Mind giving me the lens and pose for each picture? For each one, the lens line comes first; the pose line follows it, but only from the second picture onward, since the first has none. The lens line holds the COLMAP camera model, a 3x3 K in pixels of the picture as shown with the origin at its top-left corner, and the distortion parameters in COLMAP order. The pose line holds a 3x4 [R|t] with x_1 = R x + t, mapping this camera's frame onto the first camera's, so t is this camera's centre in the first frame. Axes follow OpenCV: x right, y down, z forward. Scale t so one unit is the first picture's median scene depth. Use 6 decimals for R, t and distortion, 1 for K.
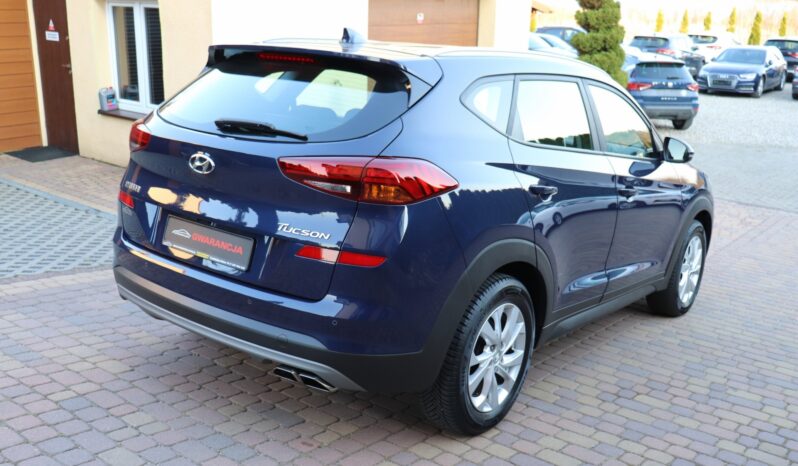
lens RADIAL K [[800.2, 0, 399.0], [0, 800.2, 233.0], [0, 0, 1]] dist [-0.045981, -0.003246]
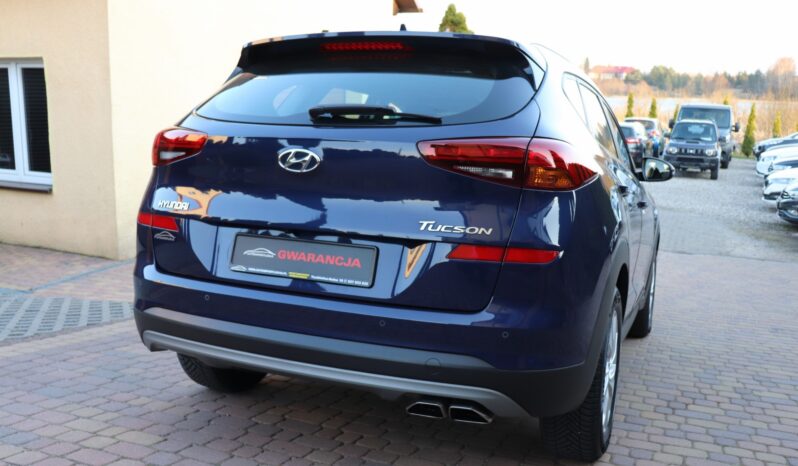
lens RADIAL K [[736.2, 0, 399.0], [0, 736.2, 233.0], [0, 0, 1]] dist [-0.085269, 0.016477]
pose [[0.963753, -0.052217, 0.261636, -0.349988], [0.079213, 0.992443, -0.093716, 0.064782], [-0.254765, 0.111044, 0.960606, 0.265428]]
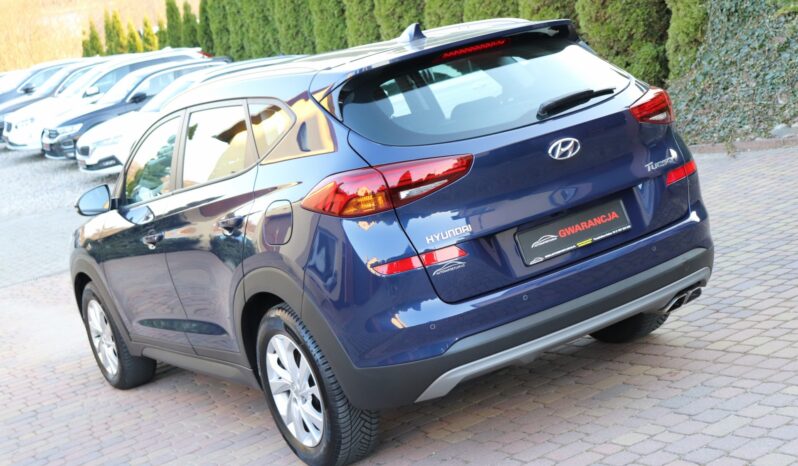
lens RADIAL K [[1176.4, 0, 399.0], [0, 1176.4, 233.0], [0, 0, 1]] dist [0.008590, 0.029159]
pose [[0.313741, -0.296021, 0.902185, -1.613924], [0.436654, 0.888709, 0.139750, -0.281130], [-0.843148, 0.350098, 0.408084, 0.630552]]
